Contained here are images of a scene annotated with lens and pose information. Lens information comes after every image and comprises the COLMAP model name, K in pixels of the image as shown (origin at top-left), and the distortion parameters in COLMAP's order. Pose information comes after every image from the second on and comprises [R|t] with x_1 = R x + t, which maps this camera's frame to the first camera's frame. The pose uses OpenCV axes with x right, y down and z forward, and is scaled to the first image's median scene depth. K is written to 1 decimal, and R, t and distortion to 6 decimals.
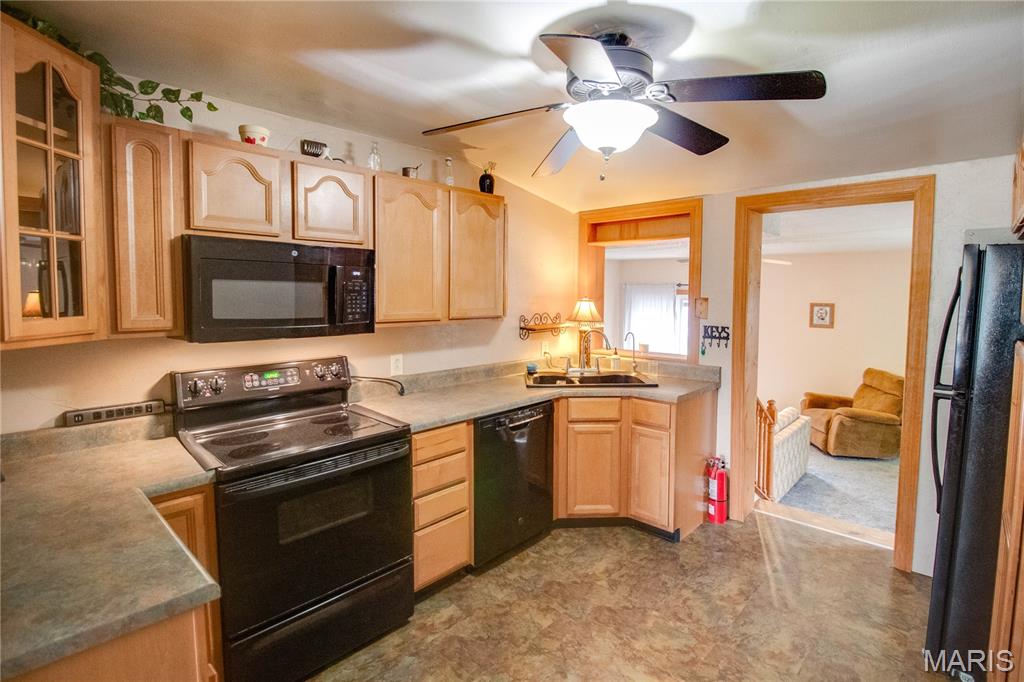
lens RADIAL K [[504.5, 0, 519.5], [0, 504.5, 321.4], [0, 0, 1]] dist [-0.004596, -0.000926]
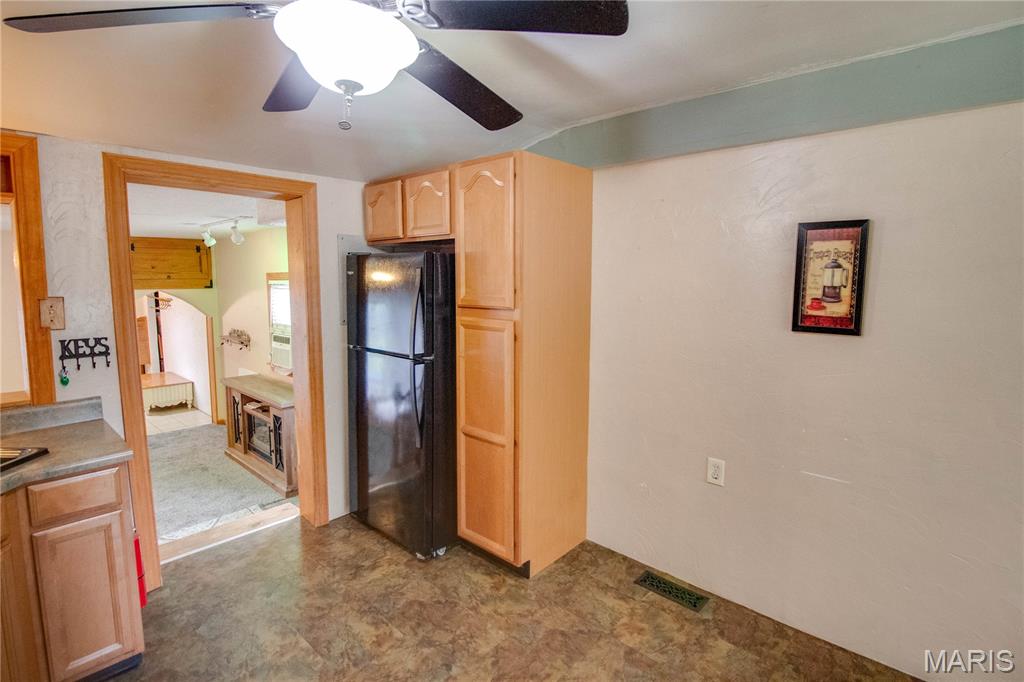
lens RADIAL K [[504.5, 0, 519.5], [0, 504.5, 321.4], [0, 0, 1]] dist [-0.004596, -0.000926]
pose [[-0.010653, -0.089206, 0.995956, -0.296754], [0.065351, 0.993821, 0.089714, -0.037176], [-0.997805, 0.066043, -0.004758, 0.437204]]
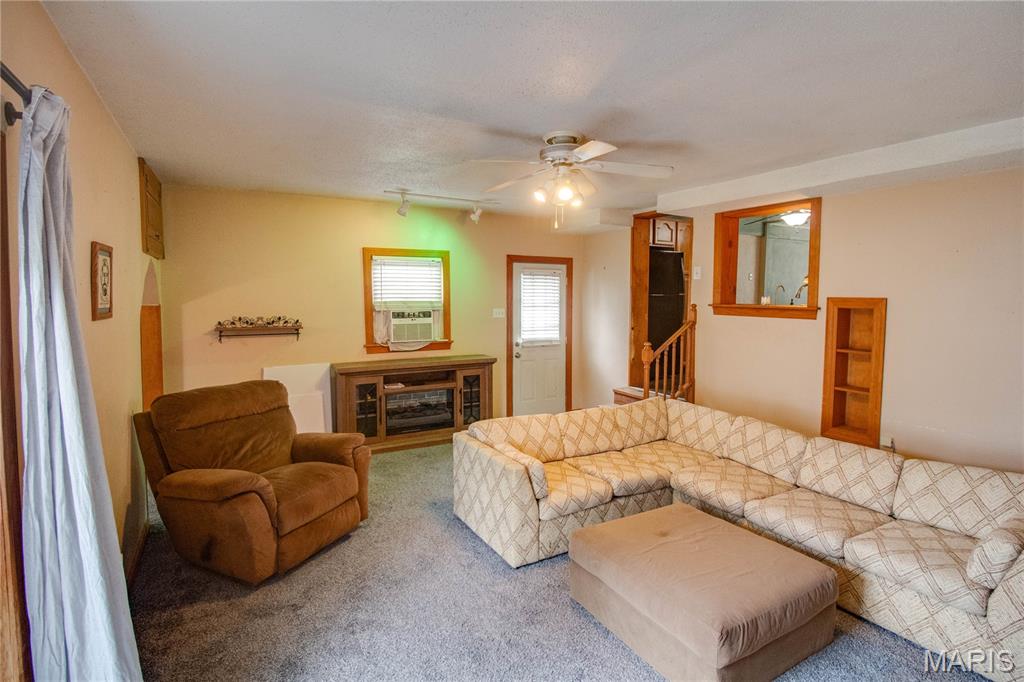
lens RADIAL K [[490.0, 0, 515.8], [0, 490.0, 324.1], [0, 0, 1]] dist [0.003738, -0.015194]
pose [[-0.949348, -0.024331, 0.313283, 0.544719], [0.013782, 0.992814, 0.118869, -0.042272], [-0.313924, 0.117166, -0.942191, 2.774717]]
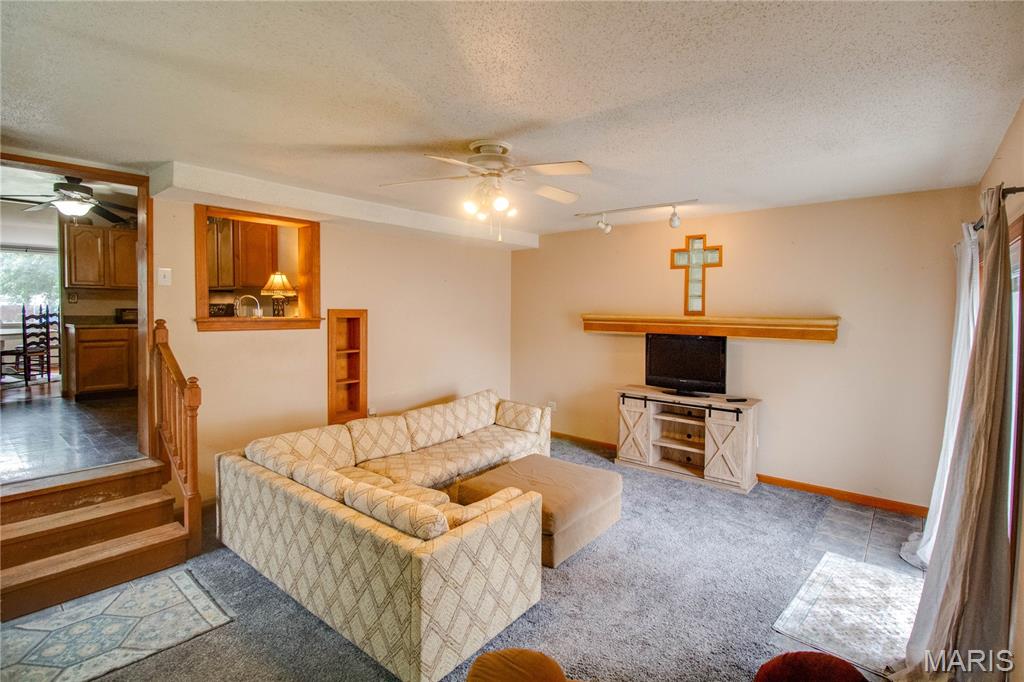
lens RADIAL K [[490.0, 0, 515.8], [0, 490.0, 324.1], [0, 0, 1]] dist [0.003738, -0.015194]
pose [[0.048726, 0.029649, -0.998372, 1.677758], [-0.067791, 0.997353, 0.026310, 0.015905], [0.996509, 0.066398, 0.050607, 1.845077]]
